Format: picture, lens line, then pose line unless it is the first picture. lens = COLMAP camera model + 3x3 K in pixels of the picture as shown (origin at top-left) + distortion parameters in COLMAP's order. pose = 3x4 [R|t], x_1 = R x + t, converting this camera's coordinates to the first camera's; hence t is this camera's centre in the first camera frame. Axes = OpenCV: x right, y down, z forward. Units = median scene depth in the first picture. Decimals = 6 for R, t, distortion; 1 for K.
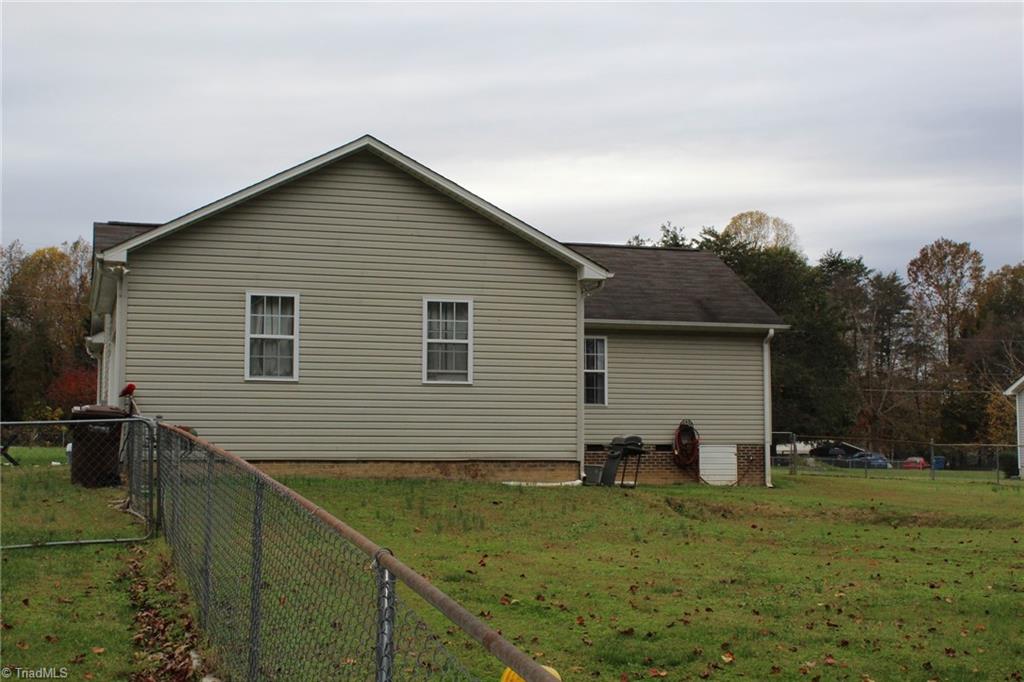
lens RADIAL K [[1417.0, 0, 505.9], [0, 1417.0, 342.8], [0, 0, 1]] dist [-0.066182, 0.079740]
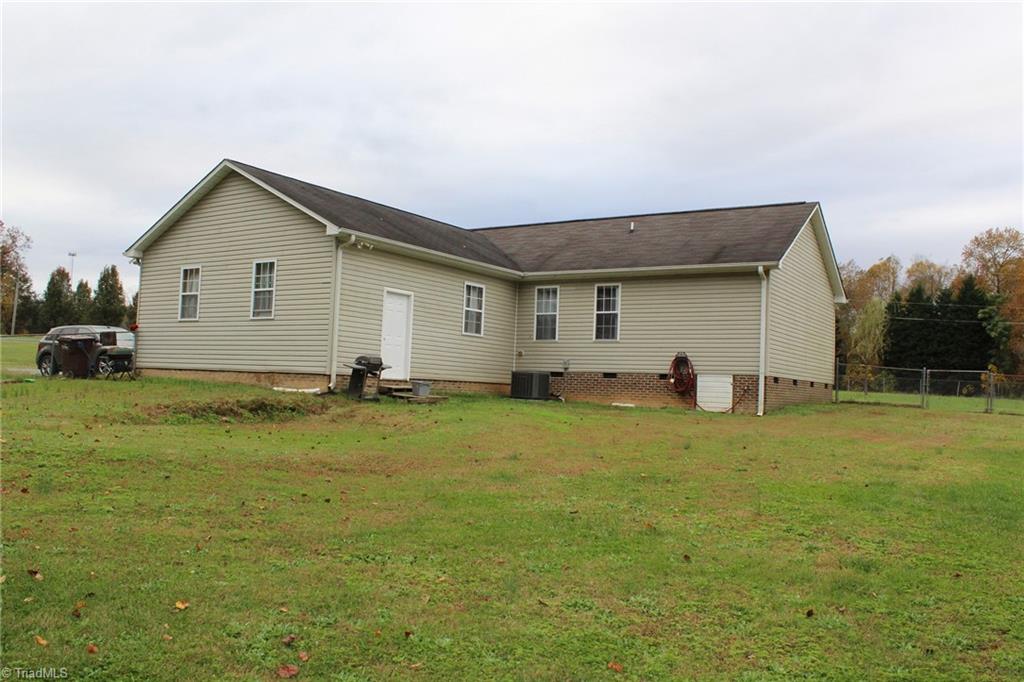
lens RADIAL K [[863.3, 0, 512.0], [0, 863.3, 341.0], [0, 0, 1]] dist [-0.180510, 0.167855]
pose [[0.642701, -0.018444, -0.765895, 0.804744], [0.027086, 0.999632, -0.001343, 0.060944], [0.765638, -0.019882, 0.642964, 0.651021]]
